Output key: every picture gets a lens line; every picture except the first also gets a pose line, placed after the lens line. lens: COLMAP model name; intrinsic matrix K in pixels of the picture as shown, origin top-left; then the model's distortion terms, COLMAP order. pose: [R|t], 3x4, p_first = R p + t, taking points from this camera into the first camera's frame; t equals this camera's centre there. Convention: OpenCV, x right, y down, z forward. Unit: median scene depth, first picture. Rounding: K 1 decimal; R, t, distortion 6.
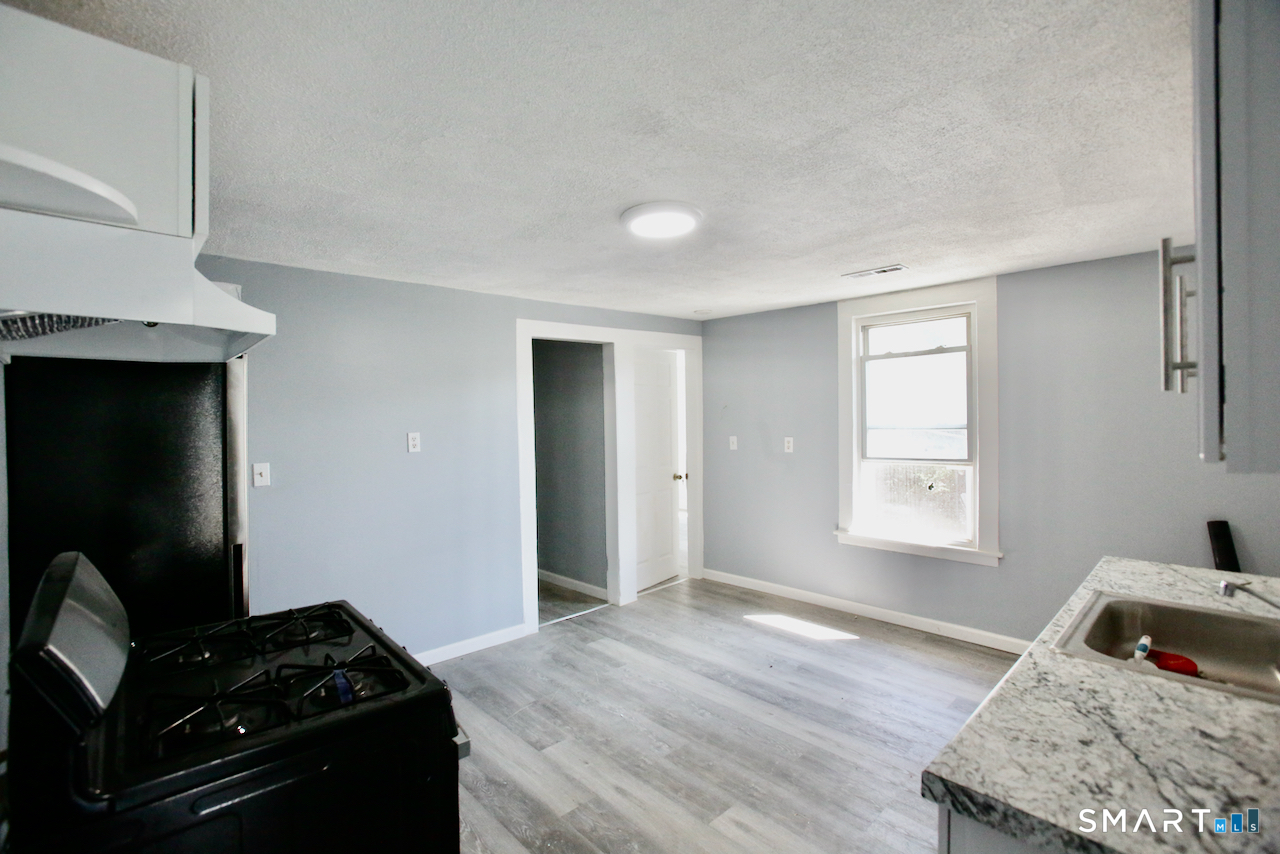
lens RADIAL K [[565.3, 0, 639.7], [0, 565.3, 423.1], [0, 0, 1]] dist [0.002967, 0.000245]
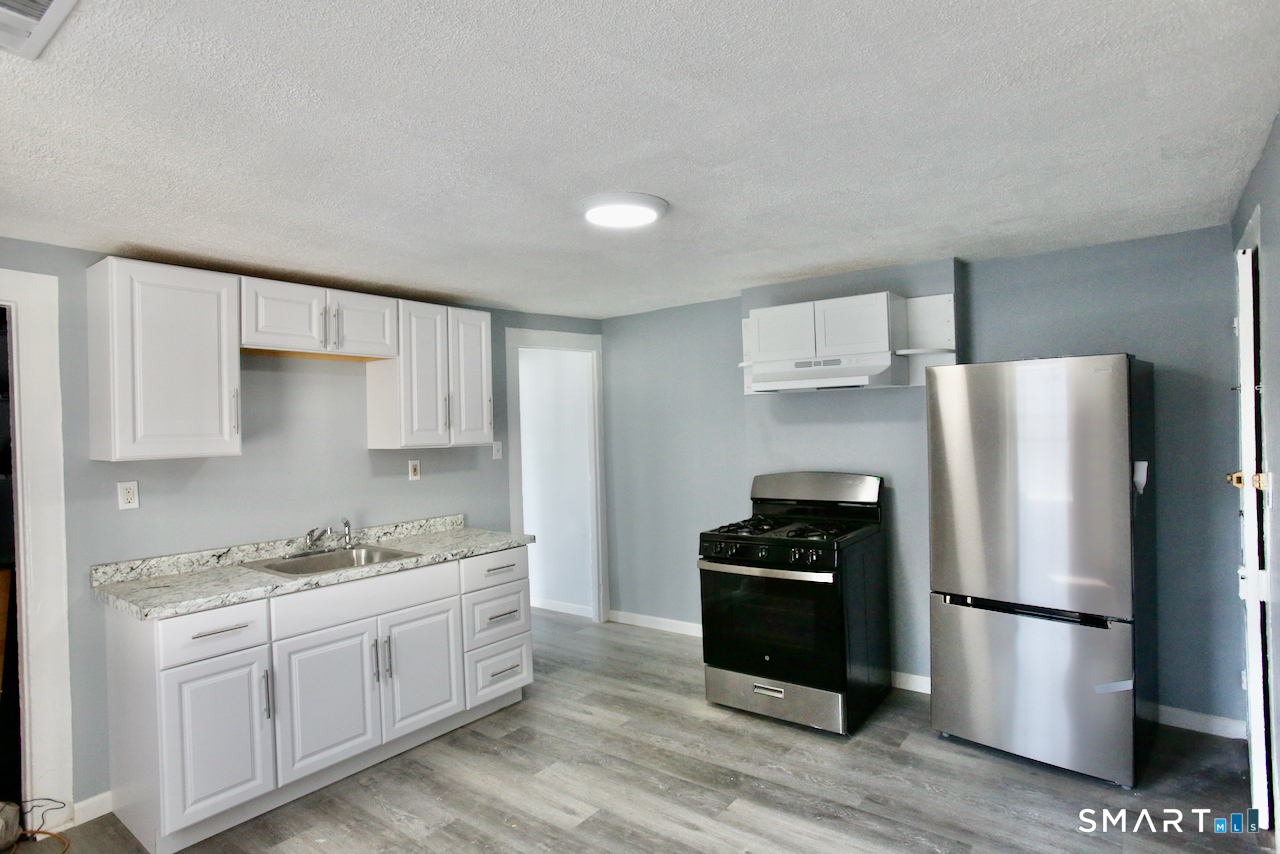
lens RADIAL K [[688.2, 0, 638.6], [0, 688.2, 426.5], [0, 0, 1]] dist [-0.000299, -0.000019]
pose [[-0.987189, 0.052786, -0.150569, 0.194932], [0.051833, 0.998603, 0.010251, -0.028657], [0.150900, 0.002316, -0.988546, 2.153104]]
